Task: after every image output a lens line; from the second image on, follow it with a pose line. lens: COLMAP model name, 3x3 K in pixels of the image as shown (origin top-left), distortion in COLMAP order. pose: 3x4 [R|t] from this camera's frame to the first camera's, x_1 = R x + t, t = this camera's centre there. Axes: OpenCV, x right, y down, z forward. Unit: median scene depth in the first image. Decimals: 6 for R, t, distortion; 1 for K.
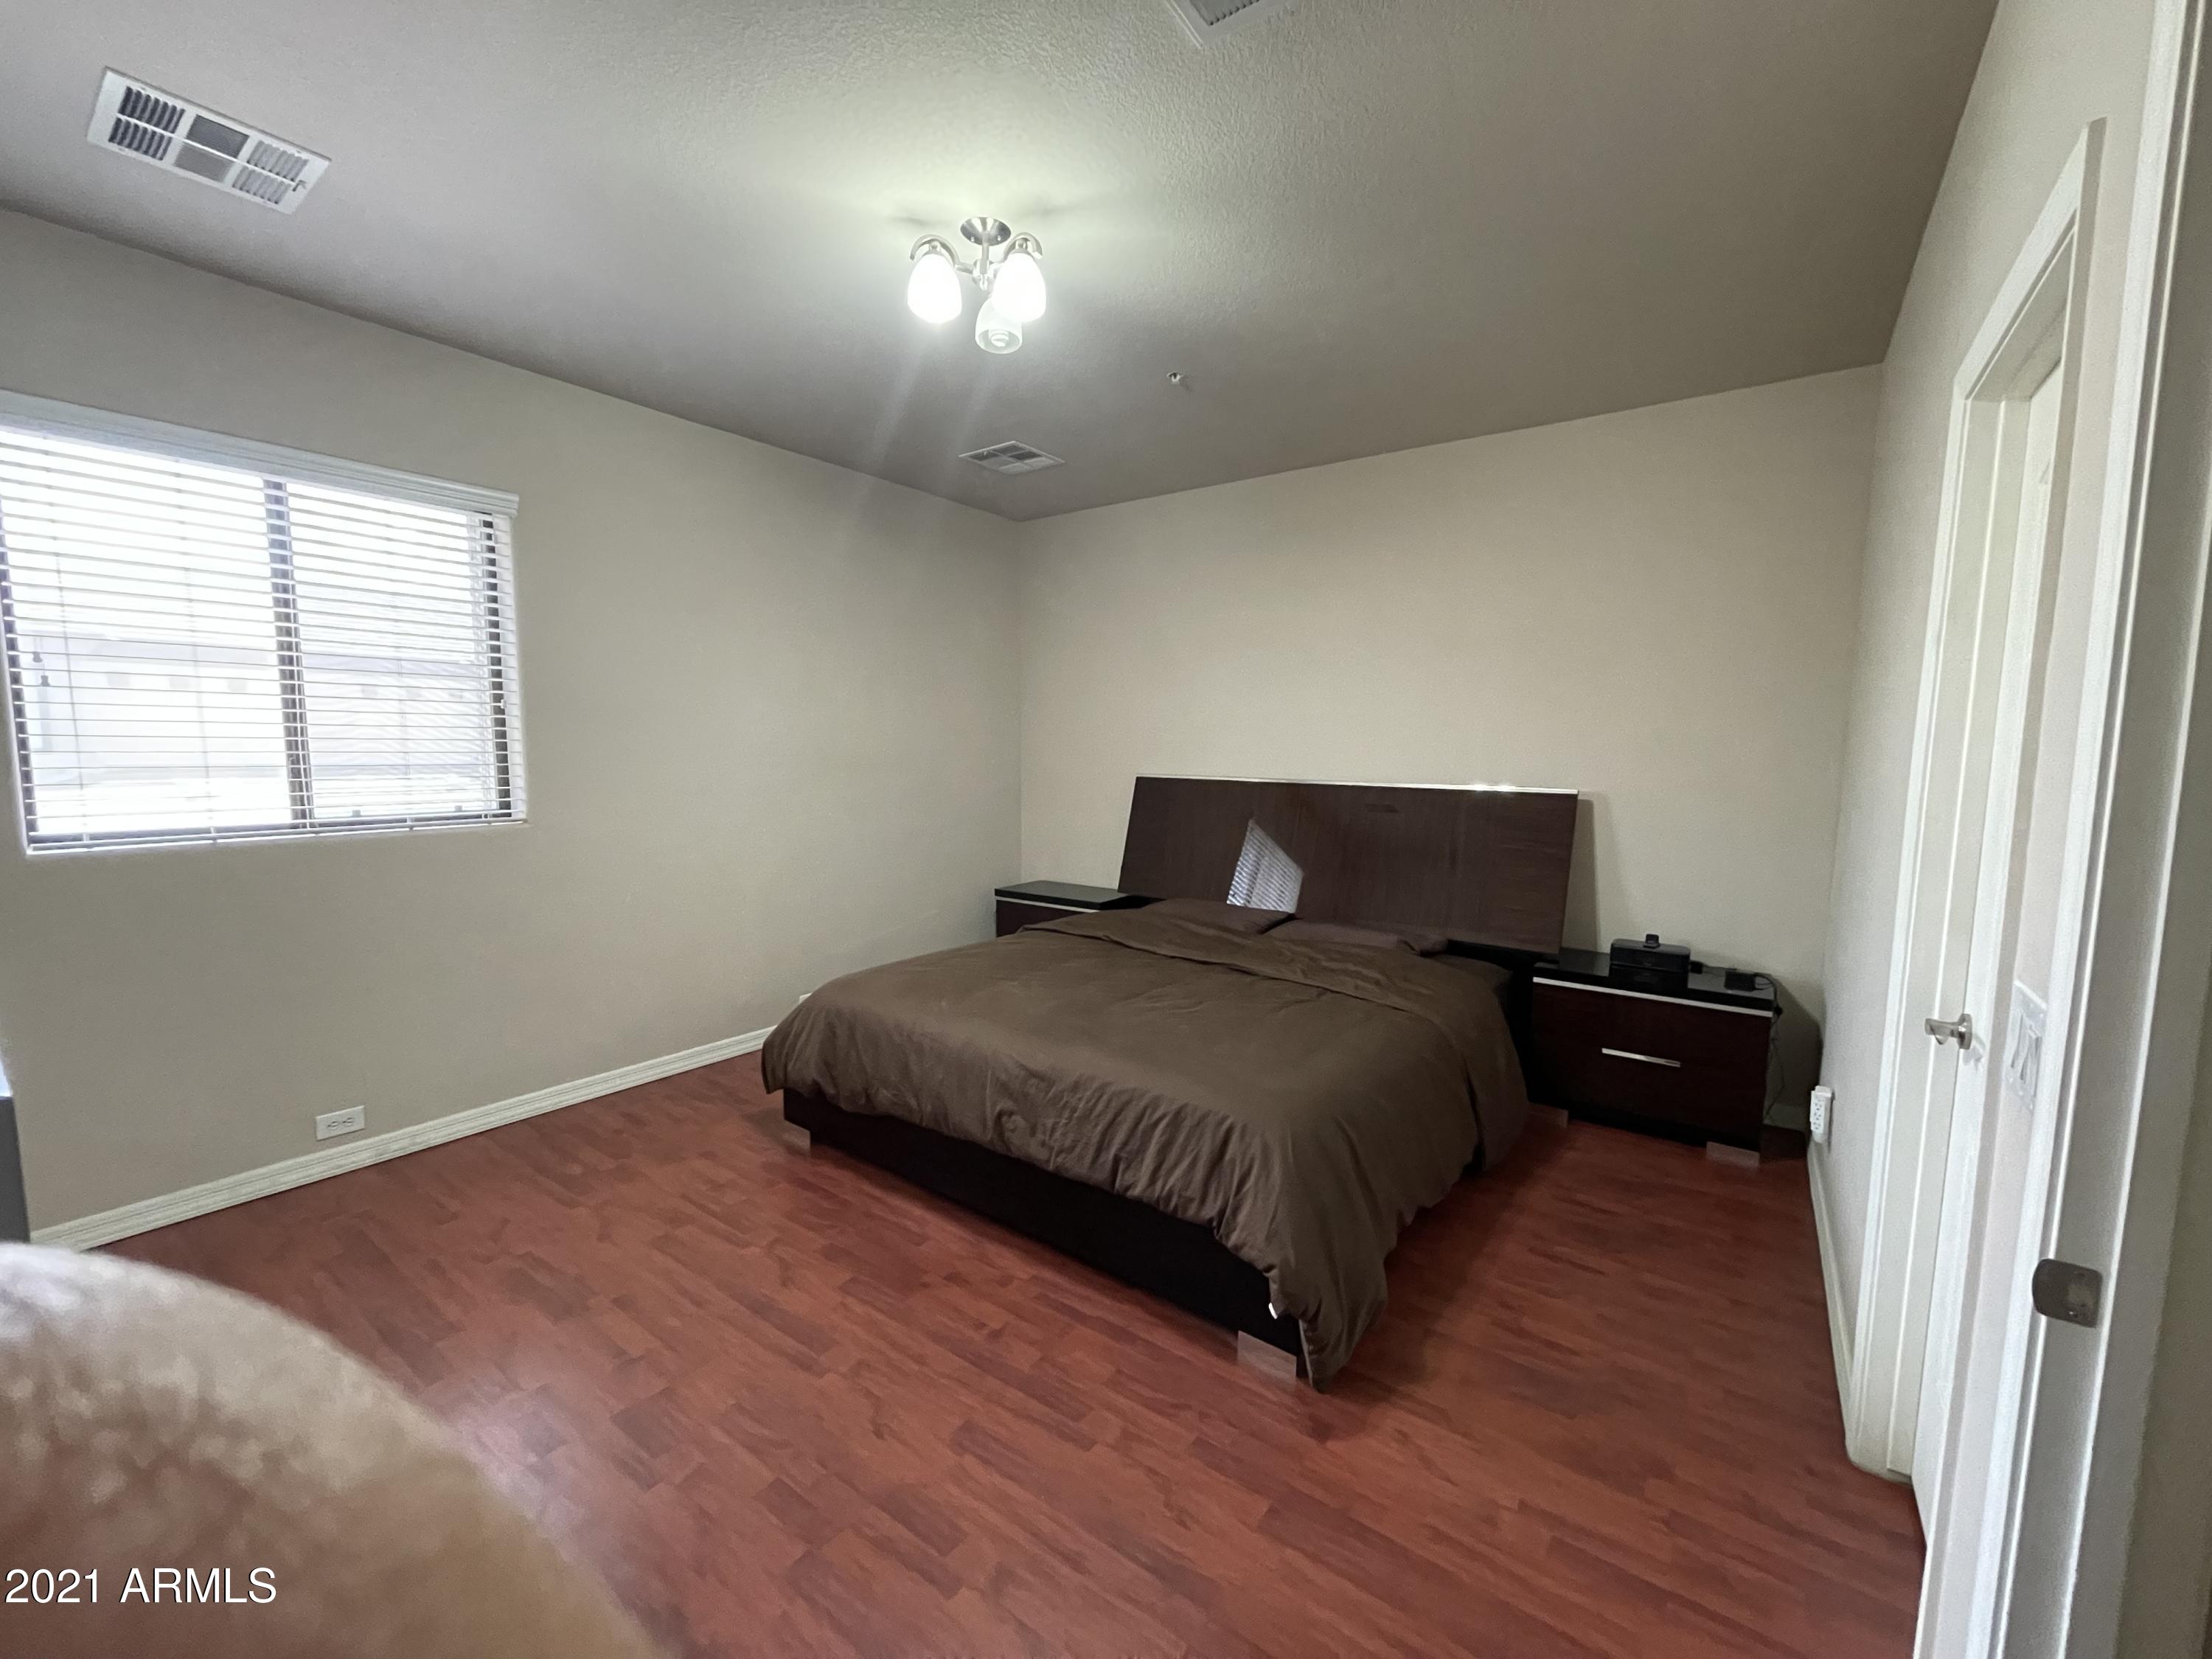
lens RADIAL K [[895.2, 0, 1099.5], [0, 895.2, 834.2], [0, 0, 1]] dist [-0.001236, 0.001205]
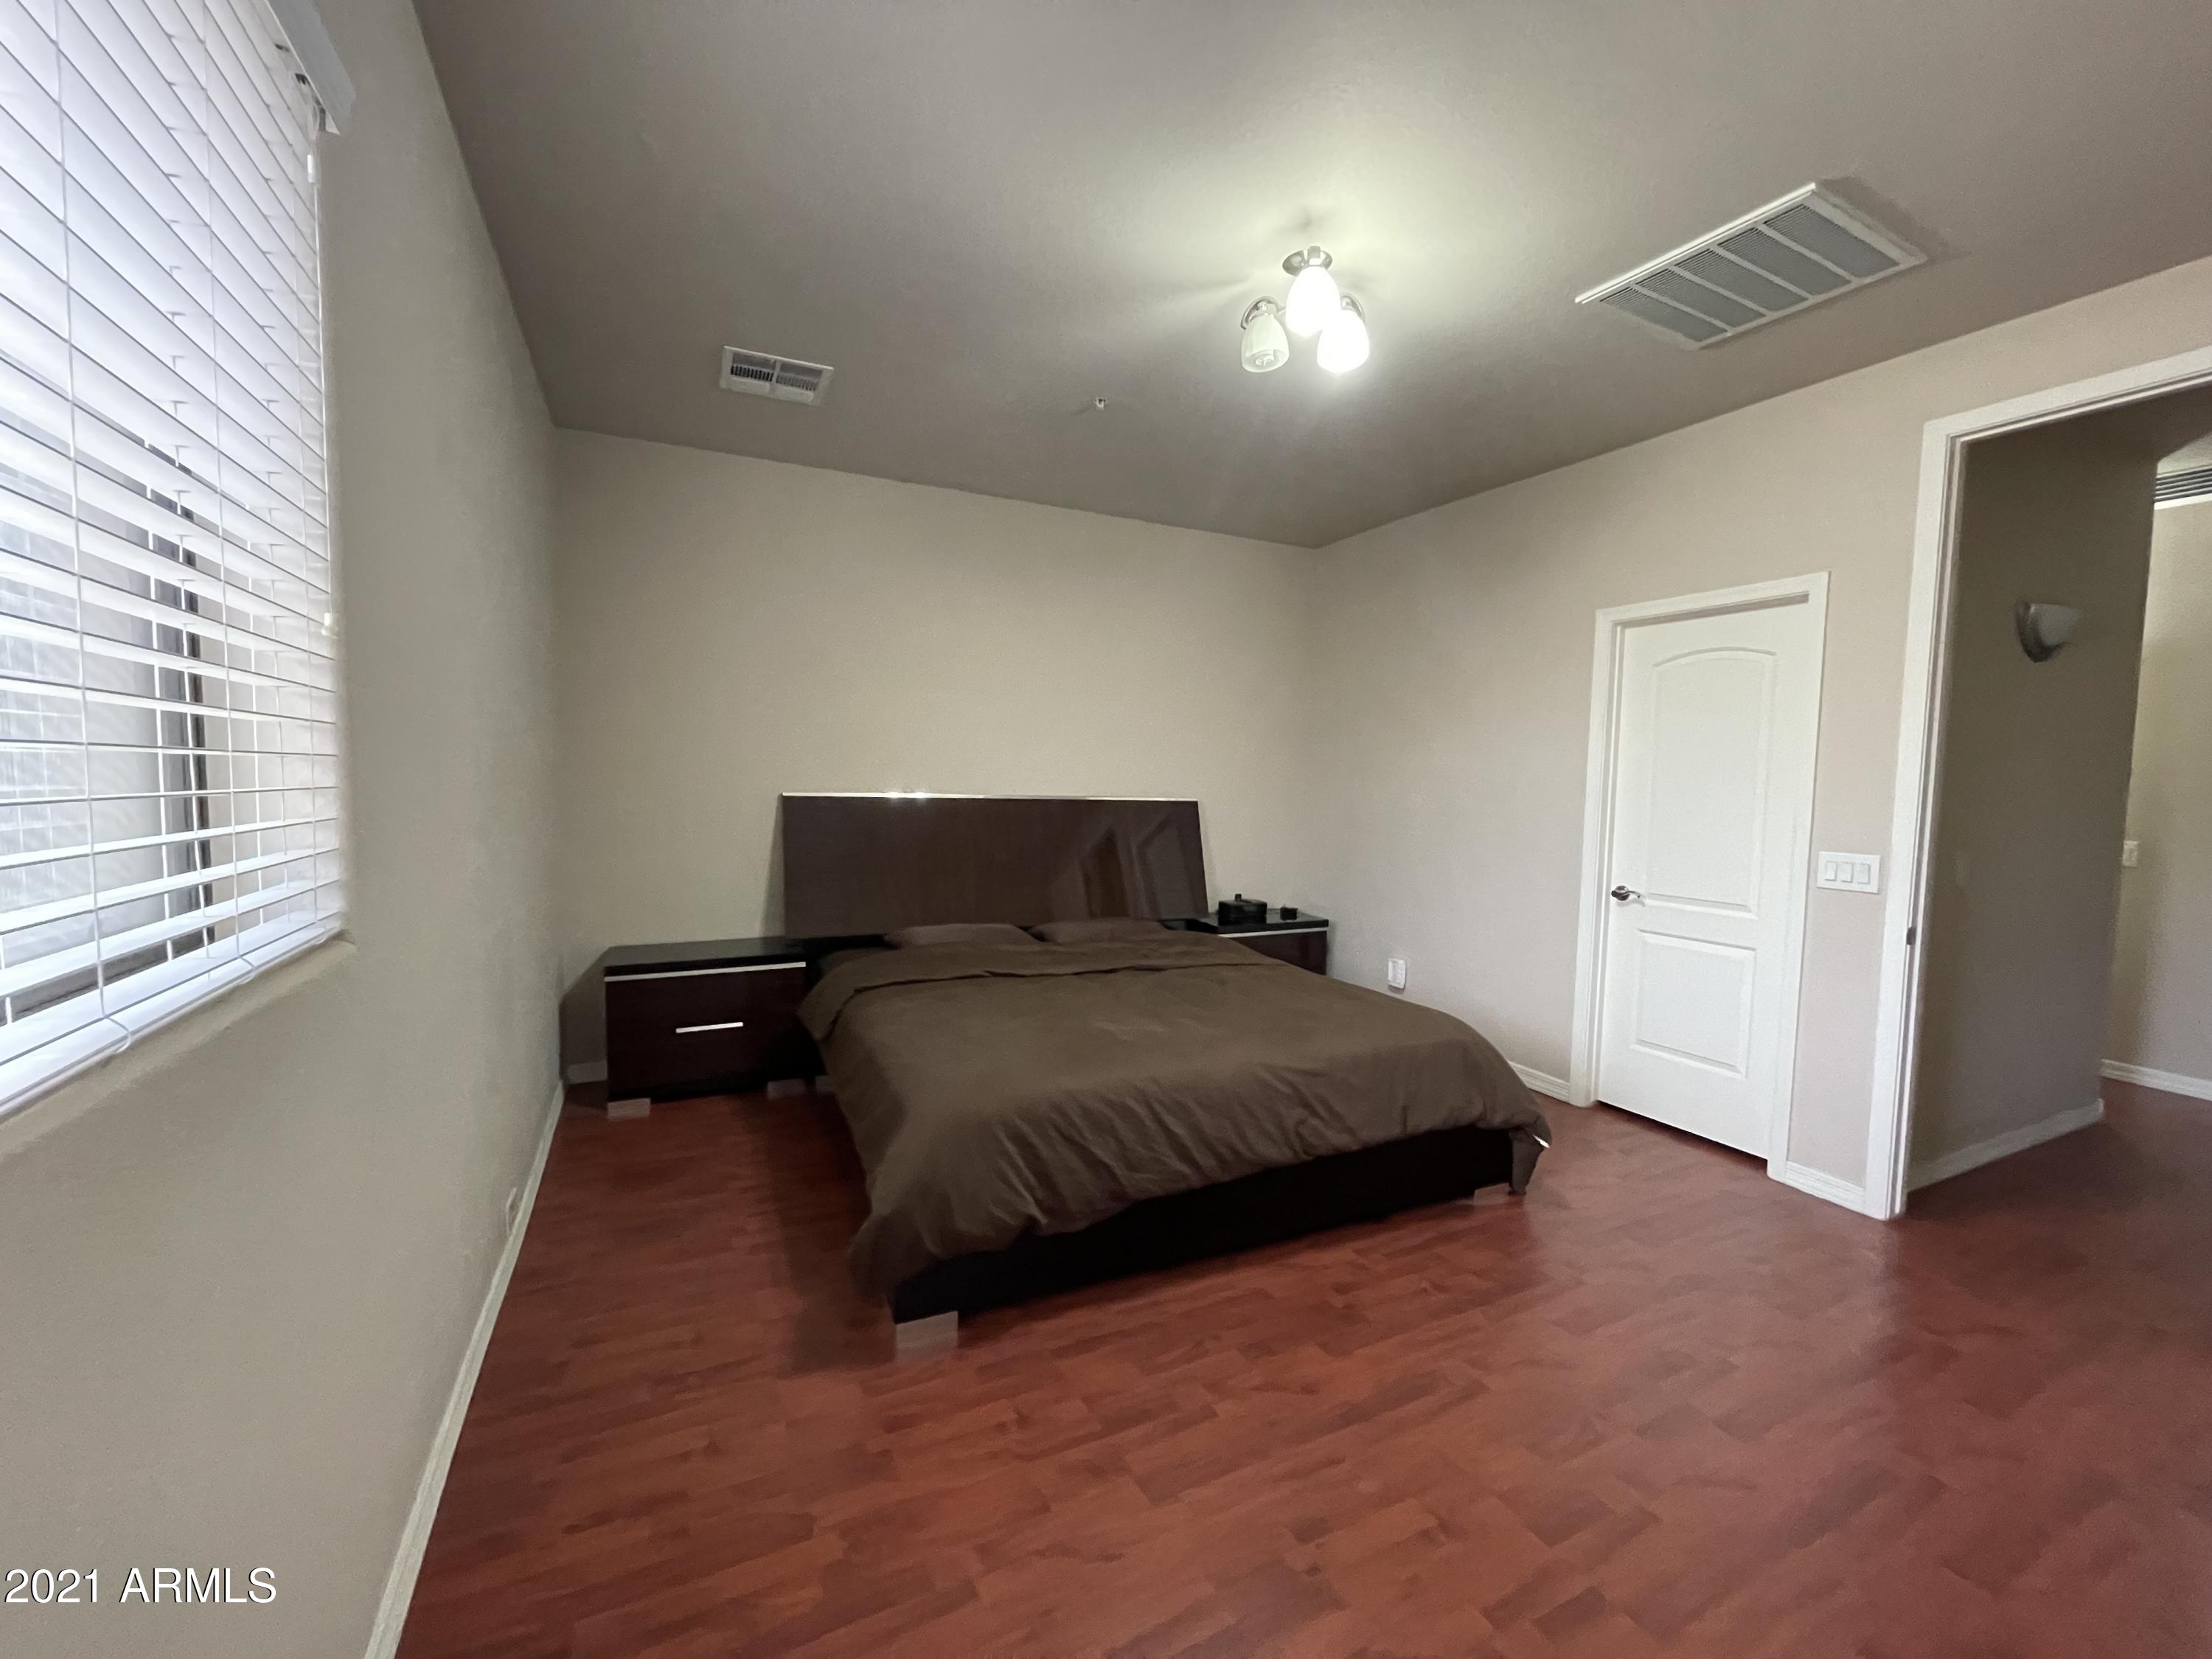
lens RADIAL K [[895.2, 0, 1099.5], [0, 895.2, 834.2], [0, 0, 1]] dist [-0.001236, 0.001205]
pose [[0.463943, -0.058716, 0.883917, -0.981867], [0.073368, 0.996920, 0.027714, -0.054330], [-0.882822, 0.051994, 0.466821, 0.634408]]
